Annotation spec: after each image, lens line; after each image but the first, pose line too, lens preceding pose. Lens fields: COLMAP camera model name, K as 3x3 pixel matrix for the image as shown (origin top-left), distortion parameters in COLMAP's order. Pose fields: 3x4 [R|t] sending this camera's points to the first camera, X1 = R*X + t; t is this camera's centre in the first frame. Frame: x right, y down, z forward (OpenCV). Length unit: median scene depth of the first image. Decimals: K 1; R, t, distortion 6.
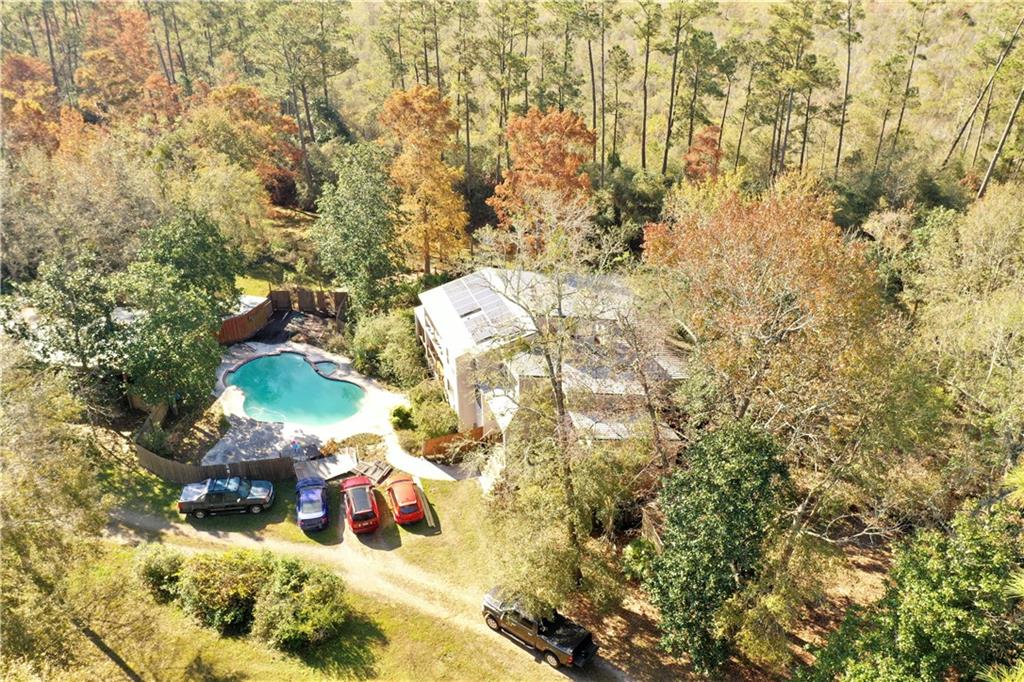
lens RADIAL K [[819.1, 0, 509.9], [0, 819.1, 343.2], [0, 0, 1]] dist [-0.001954, 0.011694]
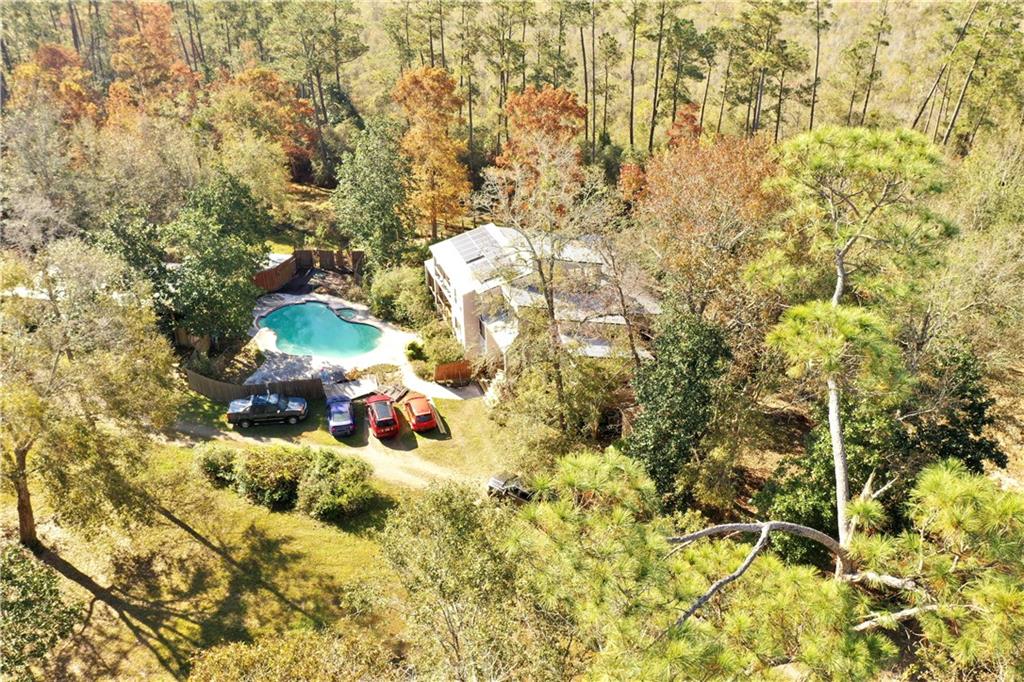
lens RADIAL K [[819.1, 0, 509.0], [0, 819.1, 342.2], [0, 0, 1]] dist [-0.001954, 0.011694]
pose [[0.999999, -0.000904, 0.001307, -0.001942], [0.000906, 0.999998, -0.001731, 0.065286], [-0.001306, 0.001732, 0.999998, -0.118279]]
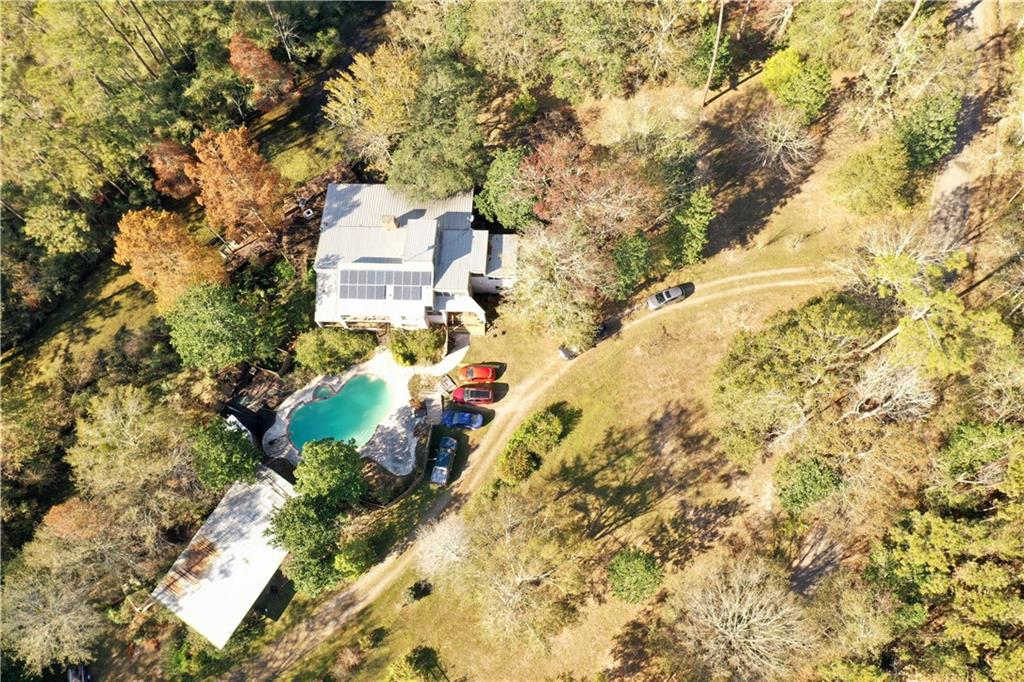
lens RADIAL K [[819.1, 0, 513.8], [0, 819.1, 341.6], [0, 0, 1]] dist [-0.001954, 0.011694]
pose [[0.345663, -0.885506, 0.310477, -0.442963], [0.476681, 0.450705, 0.754745, -0.879374], [-0.808265, -0.112889, 0.577895, -0.114506]]
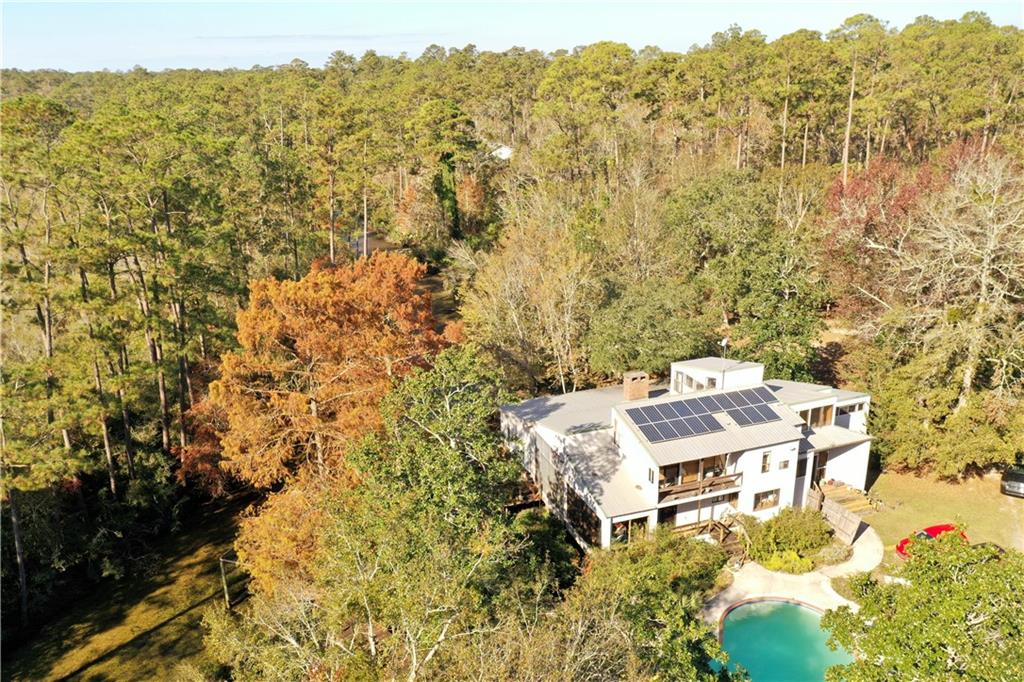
lens RADIAL K [[819.1, 0, 515.3], [0, 819.1, 341.3], [0, 0, 1]] dist [-0.001954, 0.011694]
pose [[-0.045345, -0.282997, 0.958048, -0.680890], [0.497835, 0.825060, 0.267277, -0.361395], [-0.866086, 0.489069, 0.103473, 0.852432]]
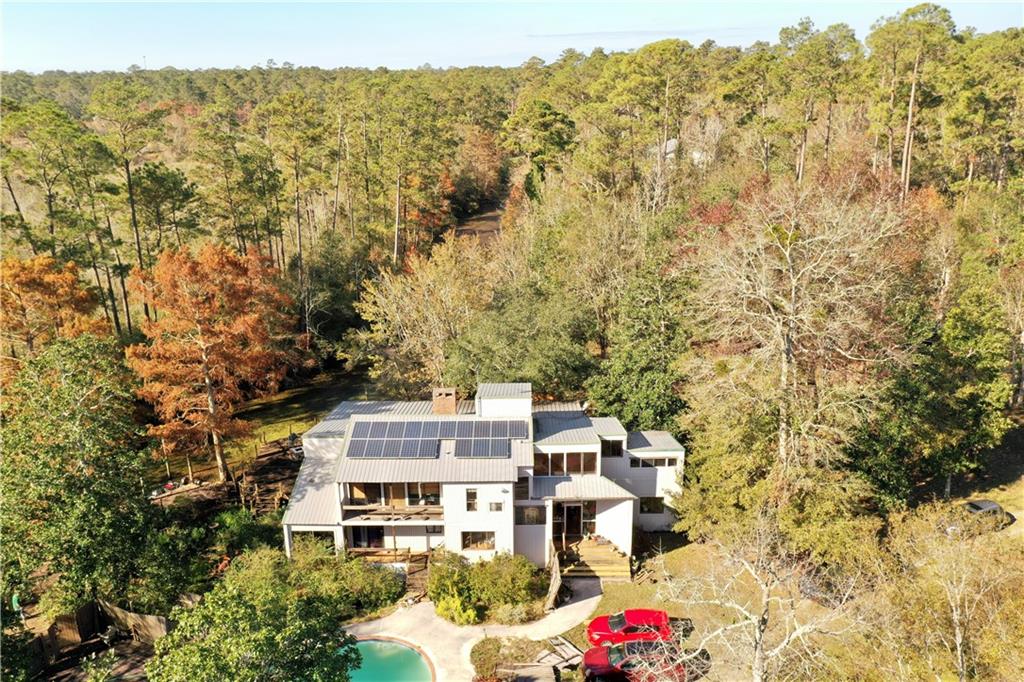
lens RADIAL K [[819.1, 0, 513.3], [0, 819.1, 336.3], [0, 0, 1]] dist [-0.001954, 0.011694]
pose [[0.321087, -0.266941, 0.908651, -0.593793], [0.462065, 0.881664, 0.095734, -0.147552], [-0.826679, 0.389117, 0.406435, 0.457693]]
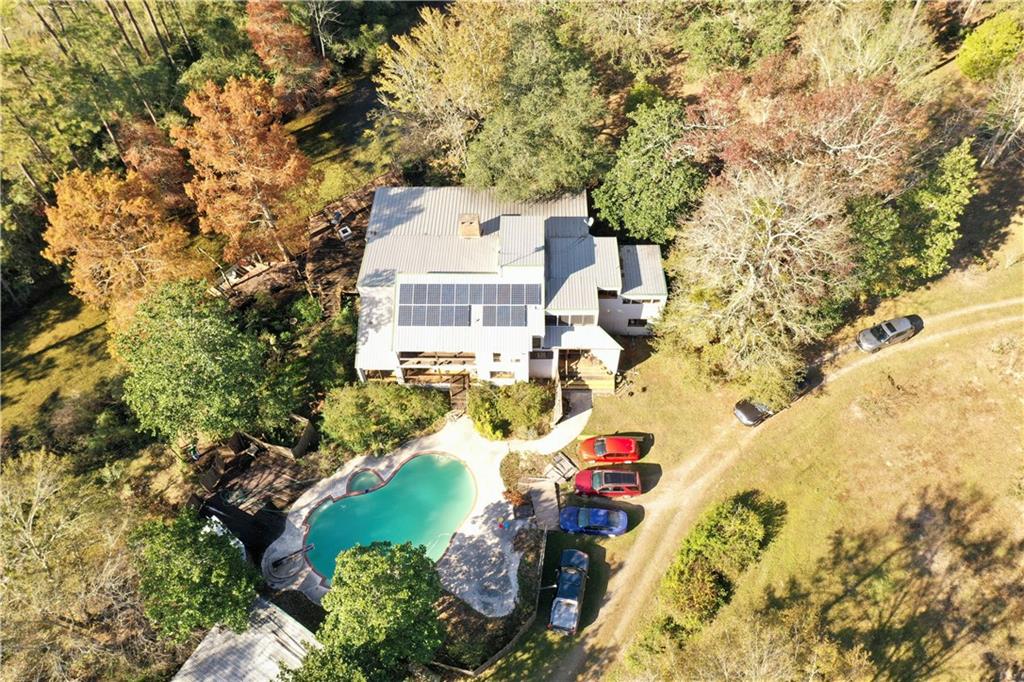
lens RADIAL K [[819.1, 0, 512.7], [0, 819.1, 338.7], [0, 0, 1]] dist [-0.001954, 0.011694]
pose [[0.329523, -0.787824, 0.520334, -0.477056], [0.470035, 0.614853, 0.633263, -0.523157], [-0.818829, 0.035901, 0.572913, 0.298719]]
